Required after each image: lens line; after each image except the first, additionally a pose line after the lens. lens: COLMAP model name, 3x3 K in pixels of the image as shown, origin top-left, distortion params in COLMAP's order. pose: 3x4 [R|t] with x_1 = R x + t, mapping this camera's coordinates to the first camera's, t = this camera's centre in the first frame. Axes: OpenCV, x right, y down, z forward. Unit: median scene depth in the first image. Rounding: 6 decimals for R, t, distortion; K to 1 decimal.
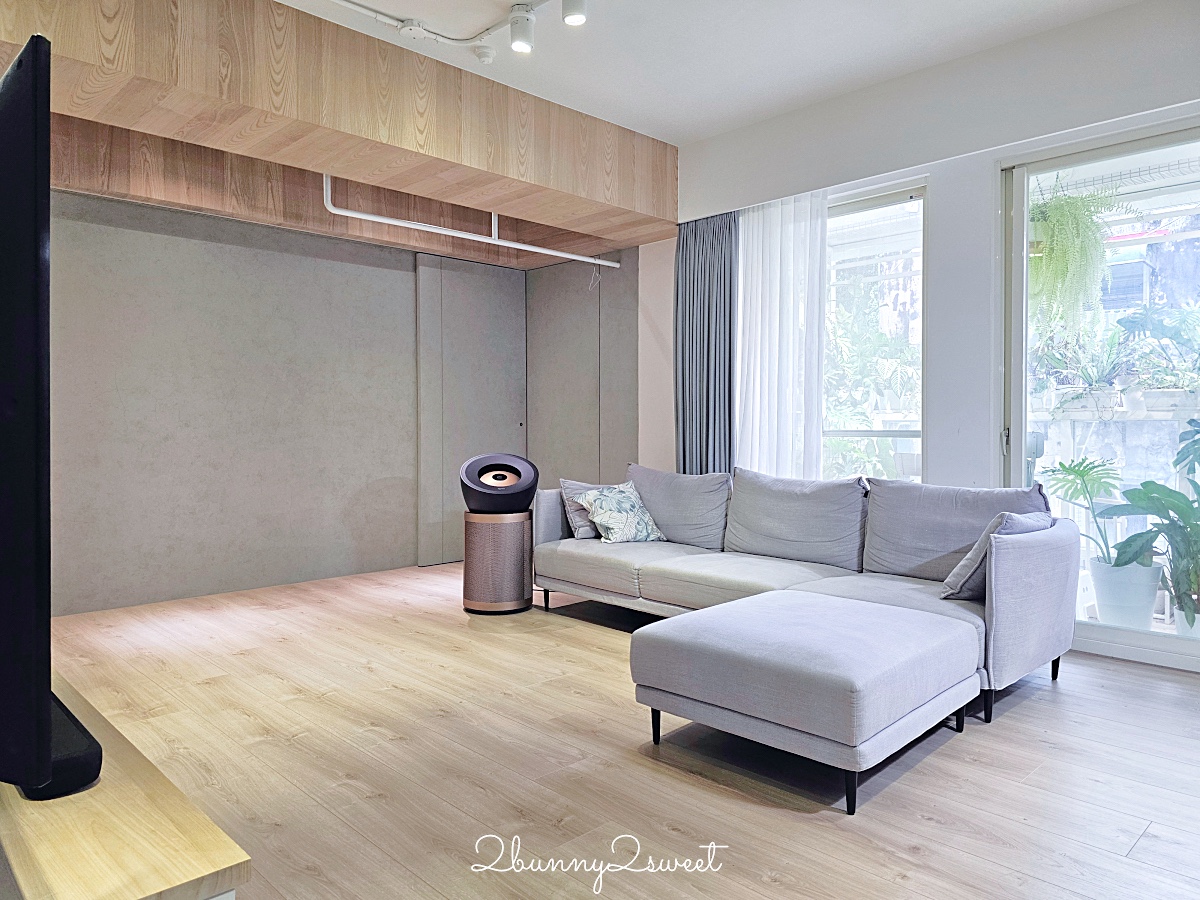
lens RADIAL K [[800.4, 0, 599.5], [0, 800.4, 423.7], [0, 0, 1]] dist [0.075286, -0.076298]
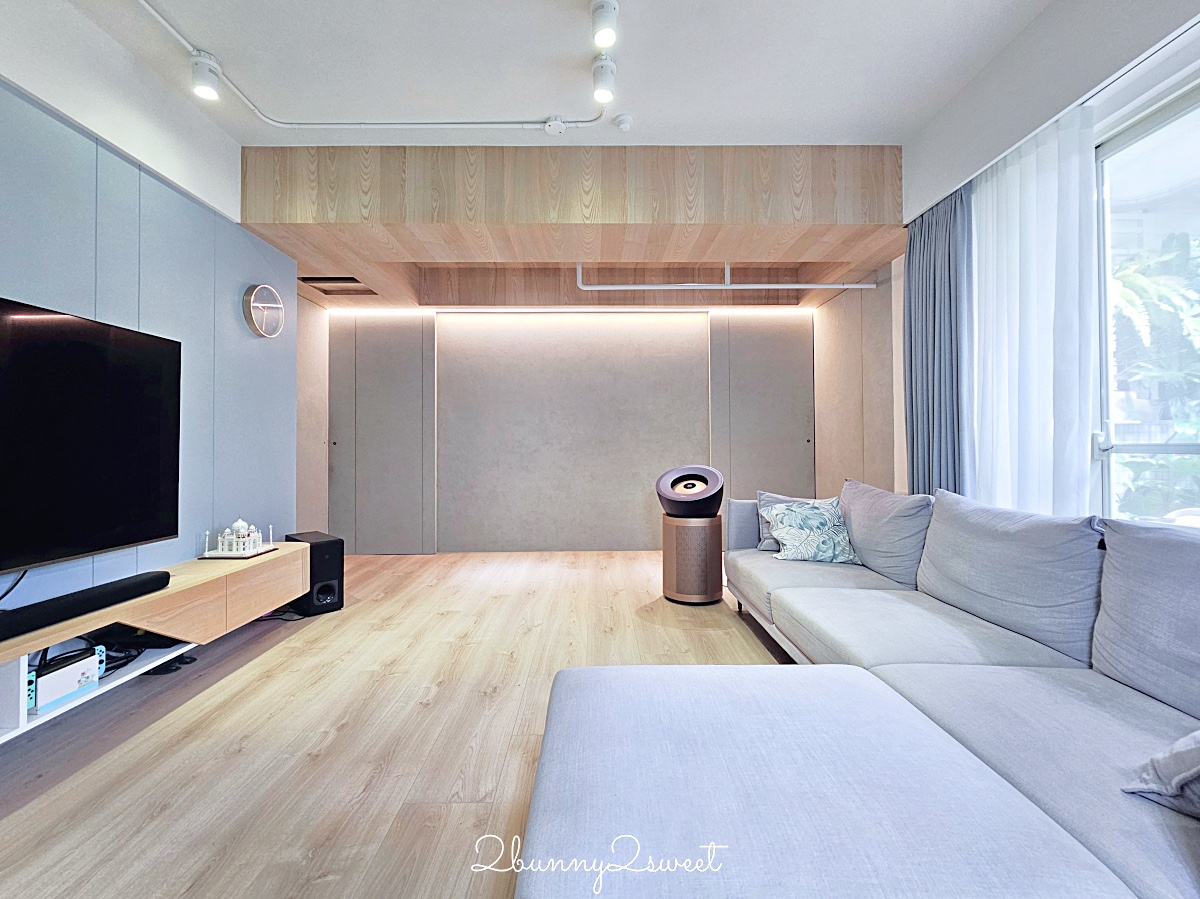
lens RADIAL K [[501.0, 0, 602.9], [0, 501.0, 436.7], [0, 0, 1]] dist [-0.000689, 0.000196]
pose [[0.729027, -0.015340, -0.684313, 0.289471], [0.005804, 0.999851, -0.016230, 0.006516], [0.684461, 0.007860, 0.729007, 0.411011]]
